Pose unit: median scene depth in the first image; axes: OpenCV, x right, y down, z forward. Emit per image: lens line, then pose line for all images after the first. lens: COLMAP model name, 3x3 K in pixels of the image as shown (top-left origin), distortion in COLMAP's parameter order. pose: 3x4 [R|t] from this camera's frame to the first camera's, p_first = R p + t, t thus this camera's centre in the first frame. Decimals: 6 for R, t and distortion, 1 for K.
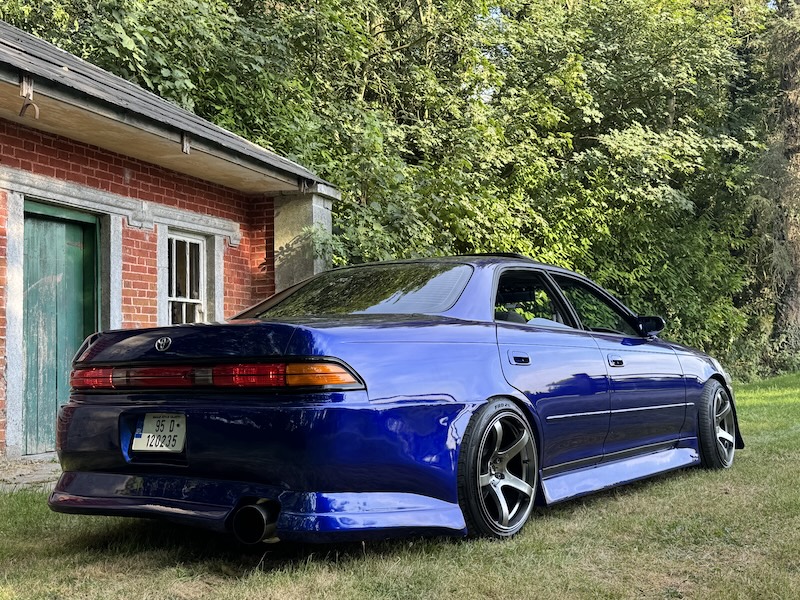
lens RADIAL K [[927.5, 0, 400.0], [0, 927.5, 300.0], [0, 0, 1]] dist [-0.003197, -0.003577]
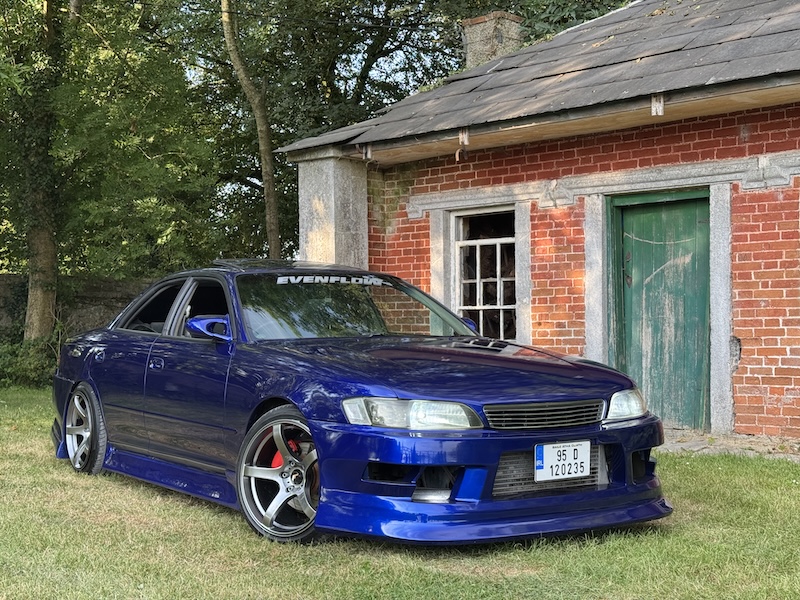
lens RADIAL K [[1110.6, 0, 400.0], [0, 1110.6, 300.0], [0, 0, 1]] dist [0.220910, -0.459300]
pose [[-0.359803, -0.001055, -0.933028, 0.890526], [0.066809, 0.997403, -0.026891, 0.033163], [0.930633, -0.072011, -0.358798, 1.161057]]
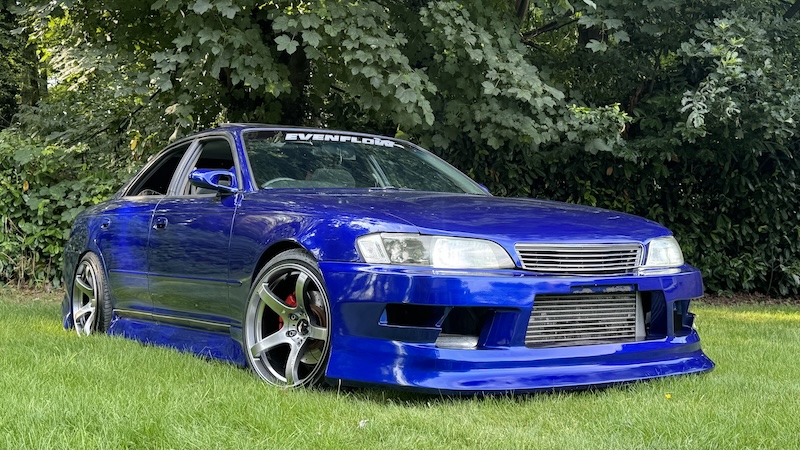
lens RADIAL K [[935.9, 0, 400.0], [0, 935.9, 225.0], [0, 0, 1]] dist [0.237315, 0.002496]
pose [[-0.353610, -0.006334, -0.935372, 0.751524], [0.063515, 0.997507, -0.030766, 0.080288], [0.933234, -0.070289, -0.352326, 1.088992]]
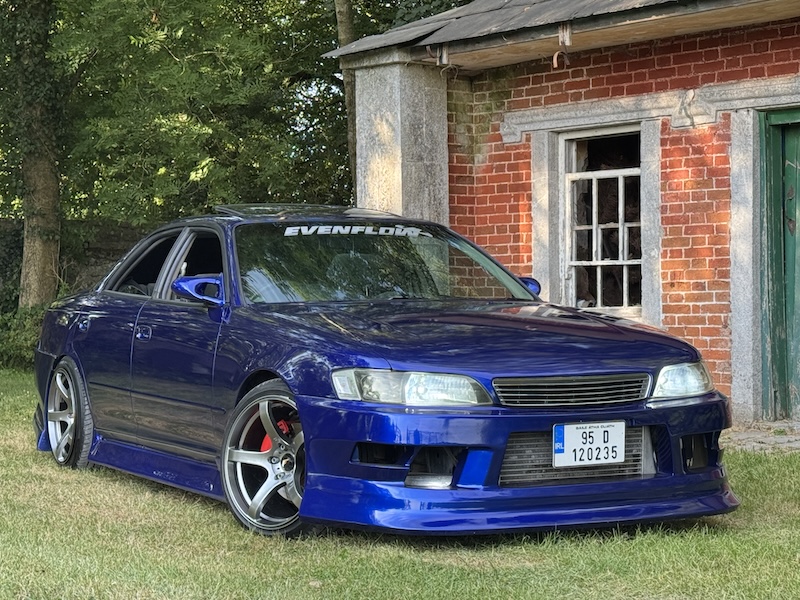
lens RADIAL K [[1685.6, 0, 400.0], [0, 1685.6, 300.0], [0, 0, 1]] dist [0.202164, -0.120844]
pose [[-0.460599, 0.026392, -0.887216, 1.031292], [0.067167, 0.997728, -0.005191, 0.041945], [0.885063, -0.061982, -0.461325, 1.314294]]
